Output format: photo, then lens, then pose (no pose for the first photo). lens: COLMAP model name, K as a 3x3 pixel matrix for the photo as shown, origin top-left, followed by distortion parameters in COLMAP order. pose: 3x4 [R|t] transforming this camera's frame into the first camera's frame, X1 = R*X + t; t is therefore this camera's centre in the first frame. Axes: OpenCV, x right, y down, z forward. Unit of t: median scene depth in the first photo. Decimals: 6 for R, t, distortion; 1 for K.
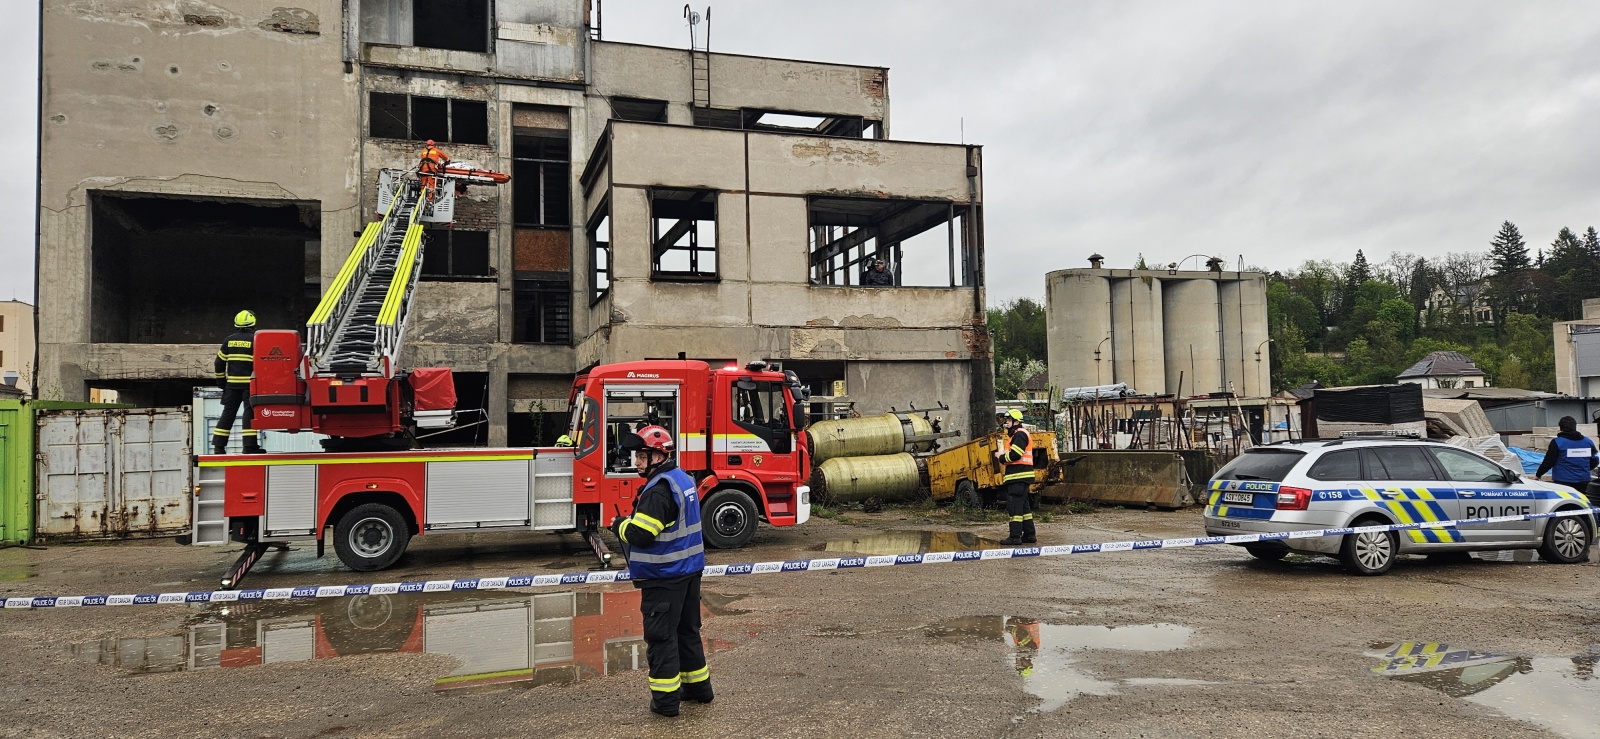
lens RADIAL K [[1056.5, 0, 813.3], [0, 1056.5, 364.2], [0, 0, 1]] dist [0.093164, -0.077643]
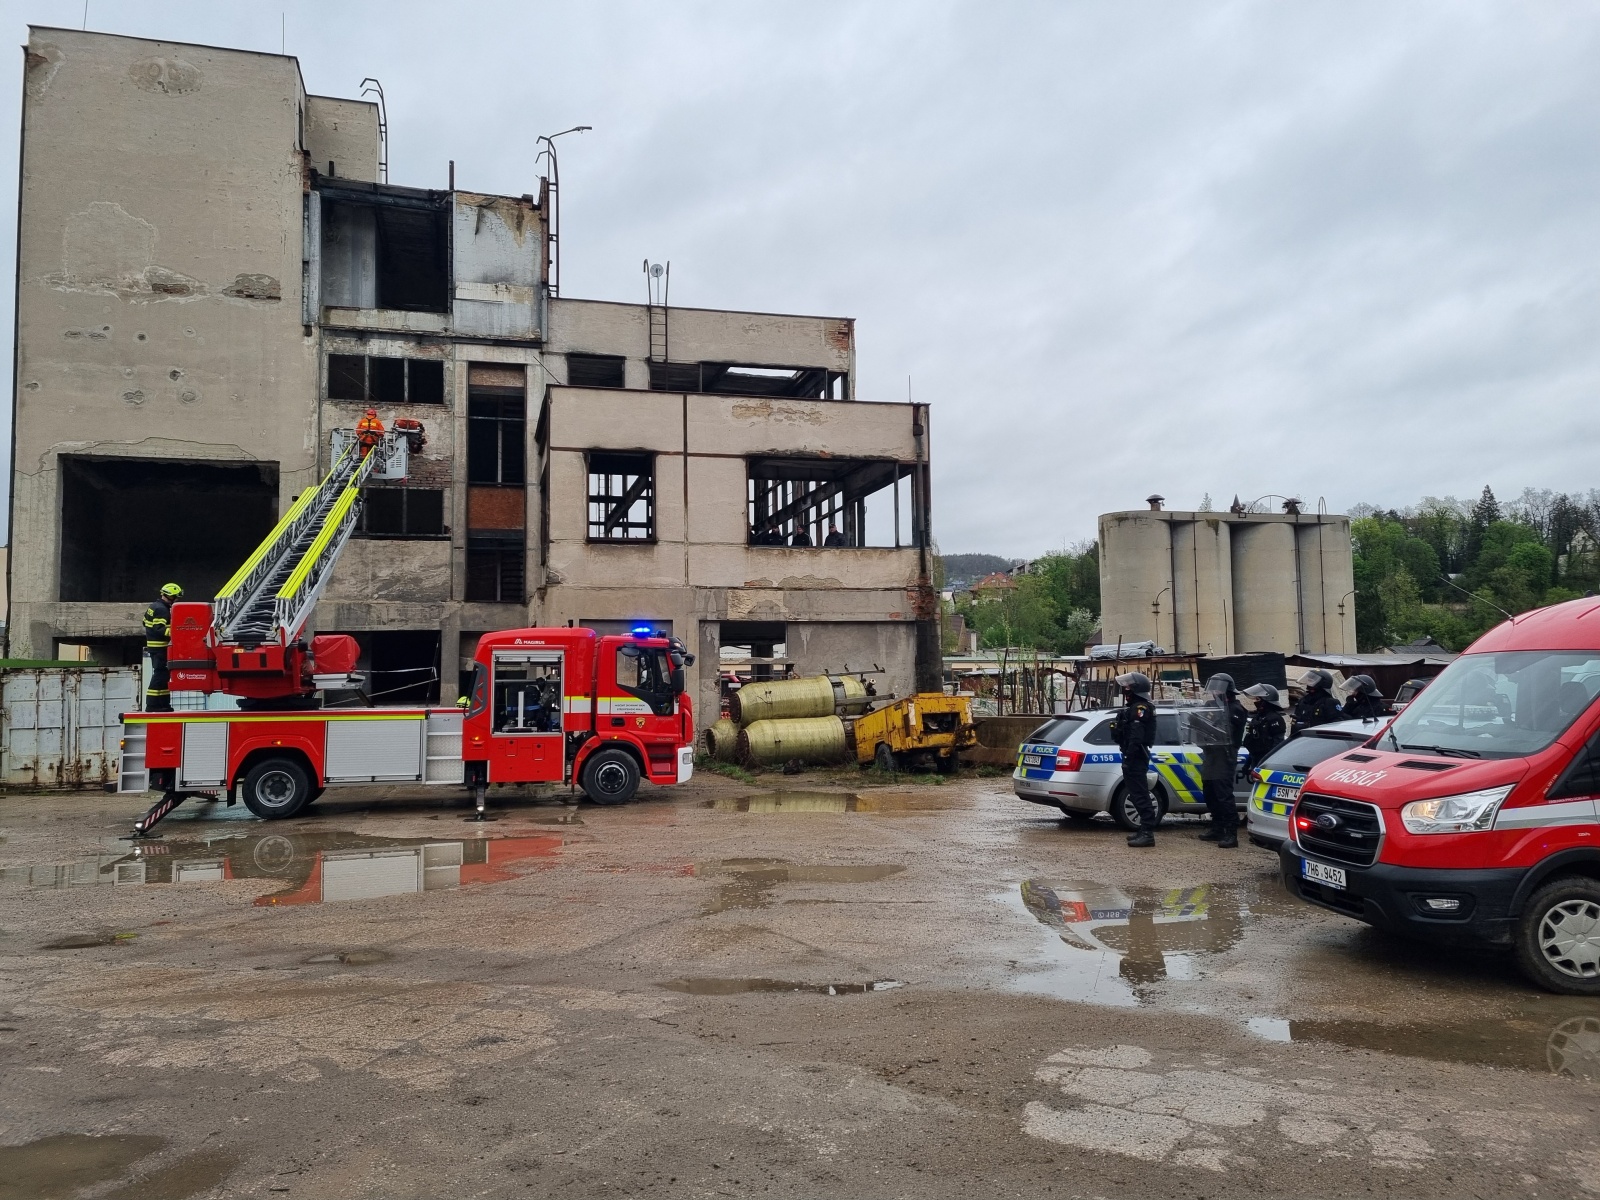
lens RADIAL K [[1193.0, 0, 795.4], [0, 1193.0, 592.8], [0, 0, 1]] dist [0.078857, -0.063383]
pose [[0.997974, 0.003371, -0.063533, 0.107501], [-0.004409, 0.999859, -0.016210, -0.012182], [0.063470, 0.016457, 0.997848, -0.114185]]
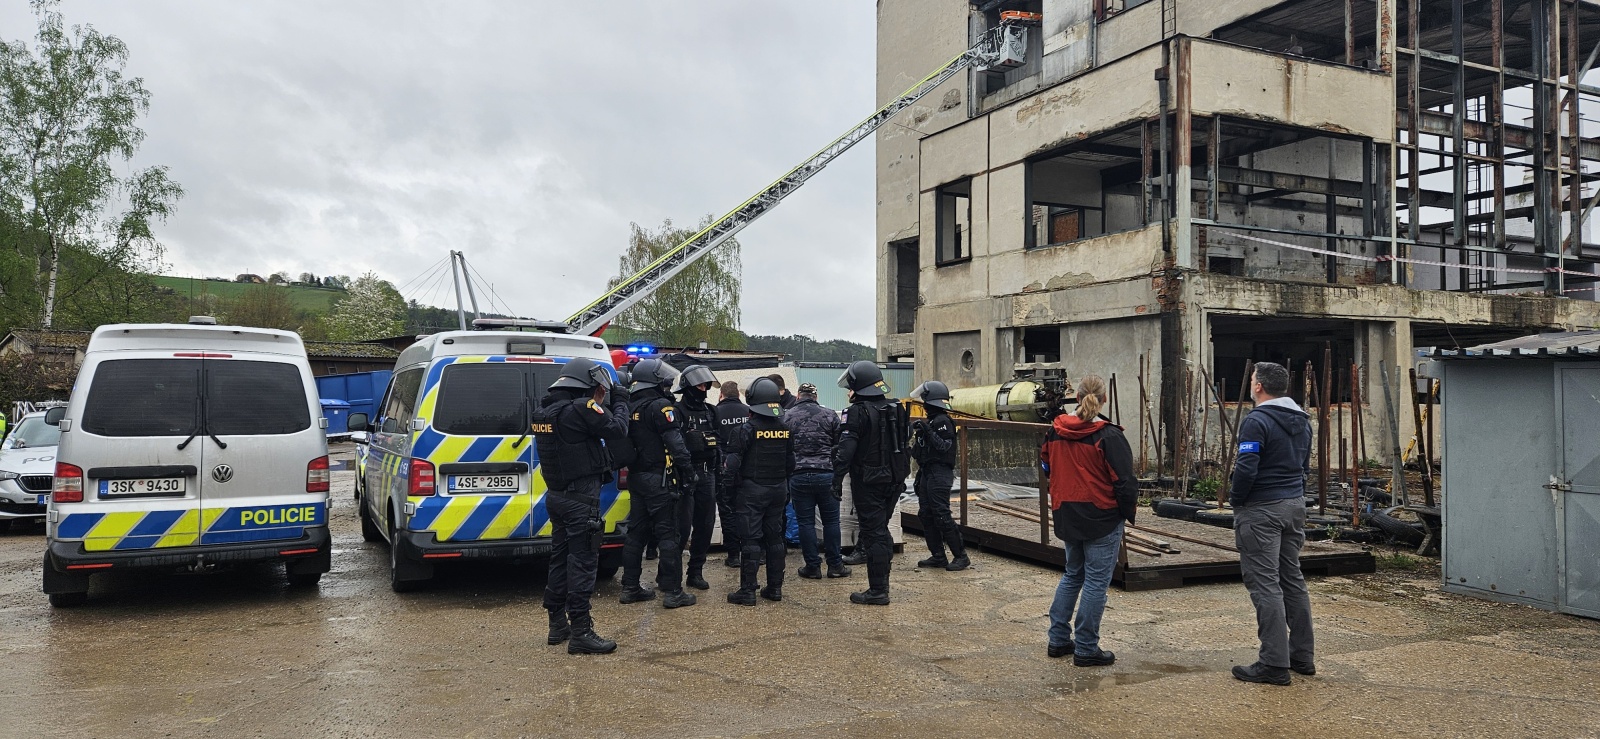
lens RADIAL K [[1049.3, 0, 809.6], [0, 1049.3, 347.7], [0, 0, 1]] dist [0.094244, -0.078112]
pose [[0.145567, -0.022818, -0.989085, 0.893464], [0.056183, 0.998311, -0.014762, 0.017853], [0.987752, -0.053421, 0.146603, 0.623211]]
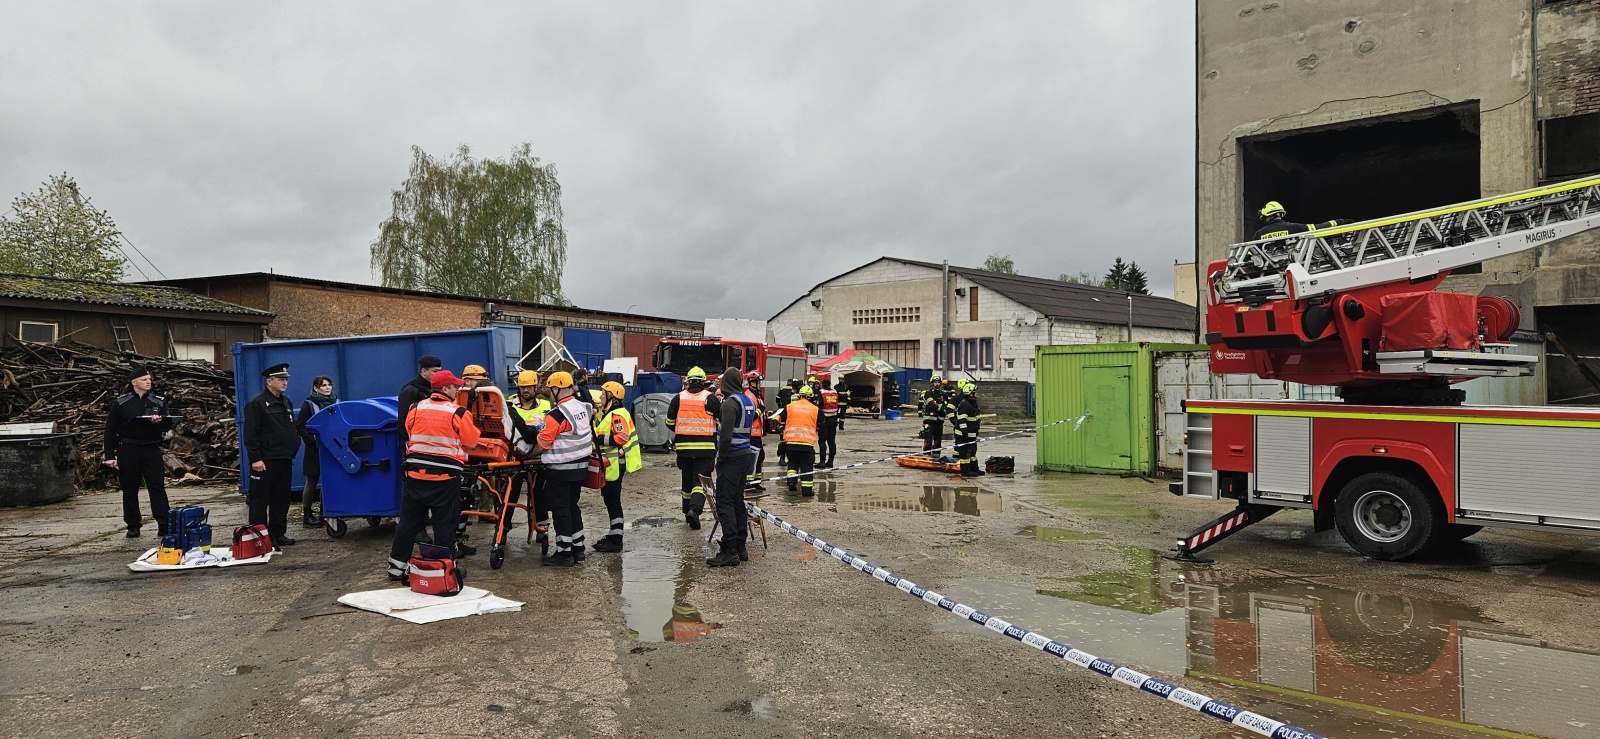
lens RADIAL K [[1059.0, 0, 779.5], [0, 1059.0, 352.3], [0, 0, 1]] dist [0.082268, -0.067132]
pose [[0.449605, -0.000488, -0.893227, 0.046038], [0.036536, 0.999173, 0.017844, 0.007609], [0.892480, -0.040657, 0.449251, 0.144450]]
